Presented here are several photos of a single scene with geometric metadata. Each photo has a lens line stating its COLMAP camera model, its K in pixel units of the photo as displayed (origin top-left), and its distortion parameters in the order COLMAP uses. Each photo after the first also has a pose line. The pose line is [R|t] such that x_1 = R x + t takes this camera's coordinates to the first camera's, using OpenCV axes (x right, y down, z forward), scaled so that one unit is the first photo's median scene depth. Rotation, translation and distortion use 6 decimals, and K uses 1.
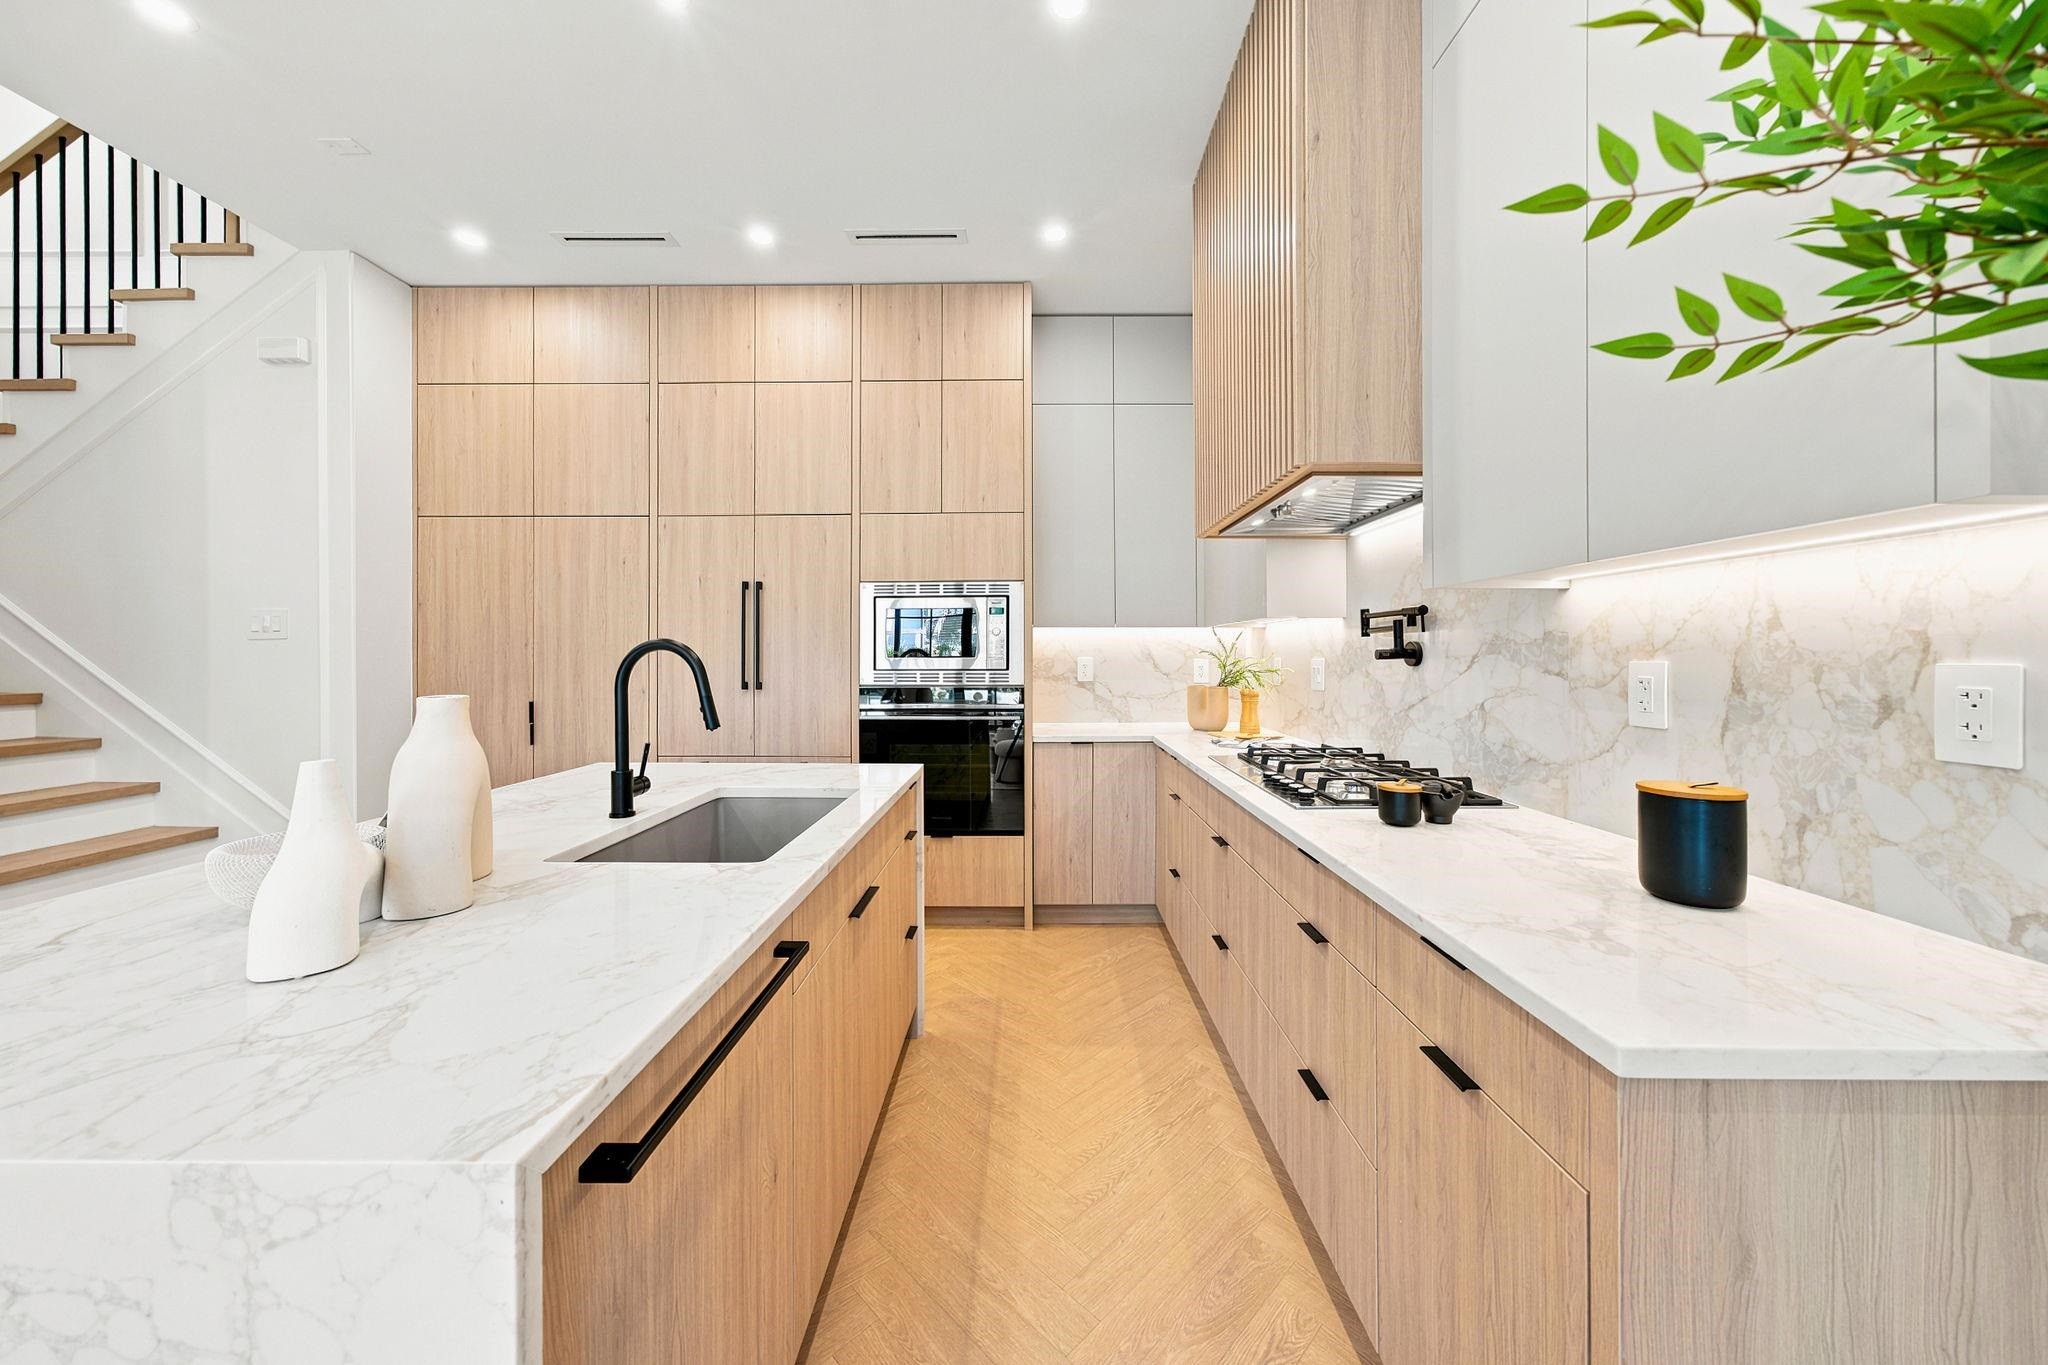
lens RADIAL K [[722.4, 0, 1015.0], [0, 722.4, 653.2], [0, 0, 1]] dist [0.007655, 0.000571]
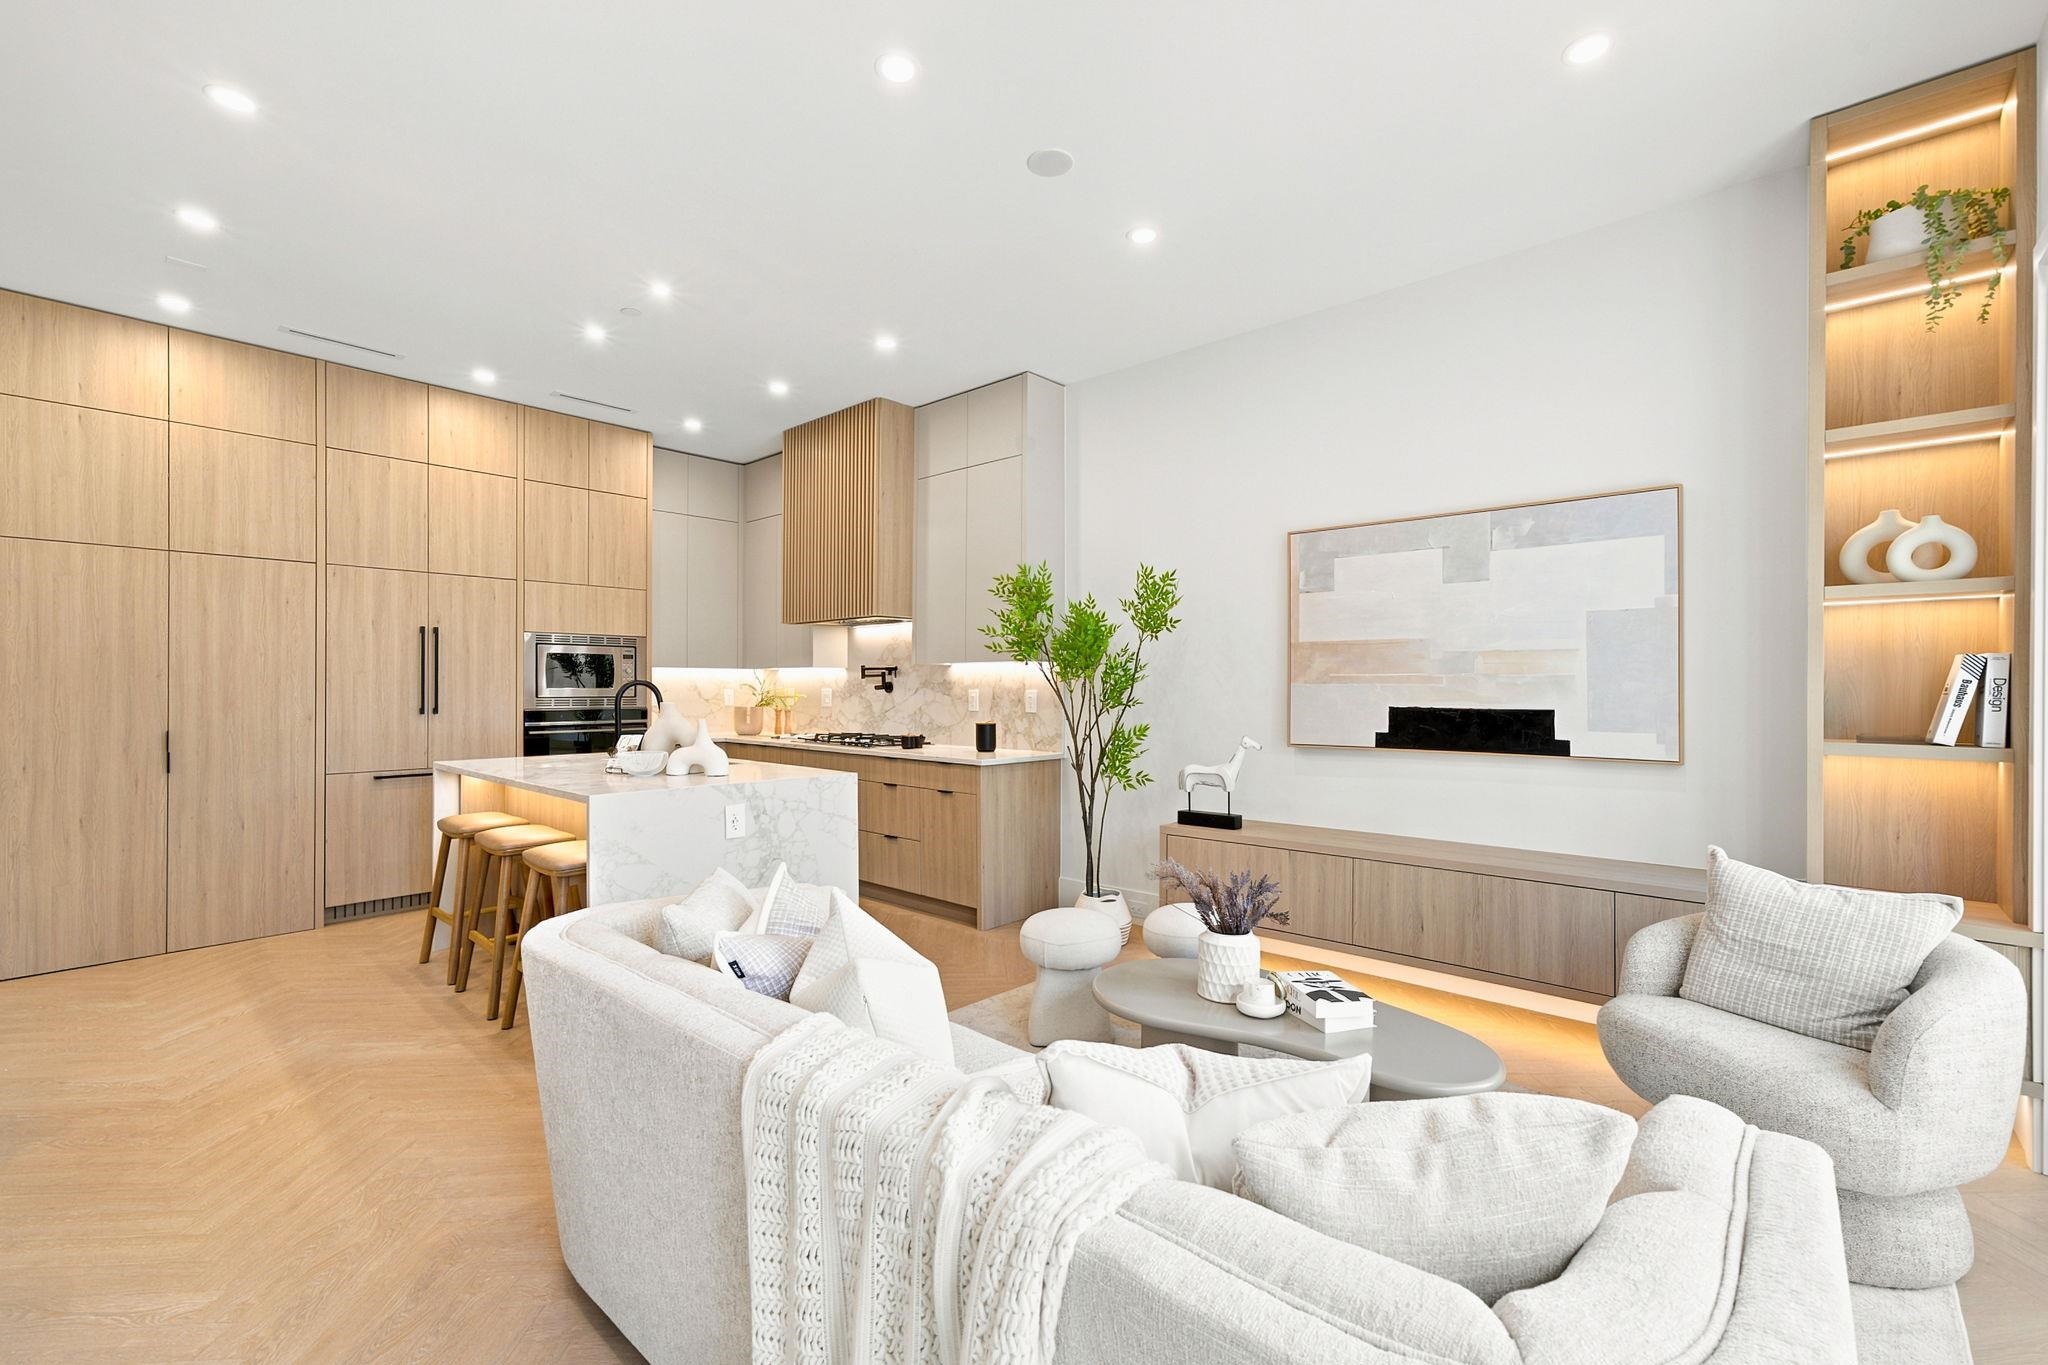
lens RADIAL K [[864.6, 0, 1034.7], [0, 864.6, 685.3], [0, 0, 1]] dist [-0.007184, 0.008140]
pose [[0.650533, 0.003746, 0.759468, -1.036514], [-0.005290, 0.999986, -0.000401, -0.005519], [-0.759459, -0.003757, 0.650544, -0.951974]]
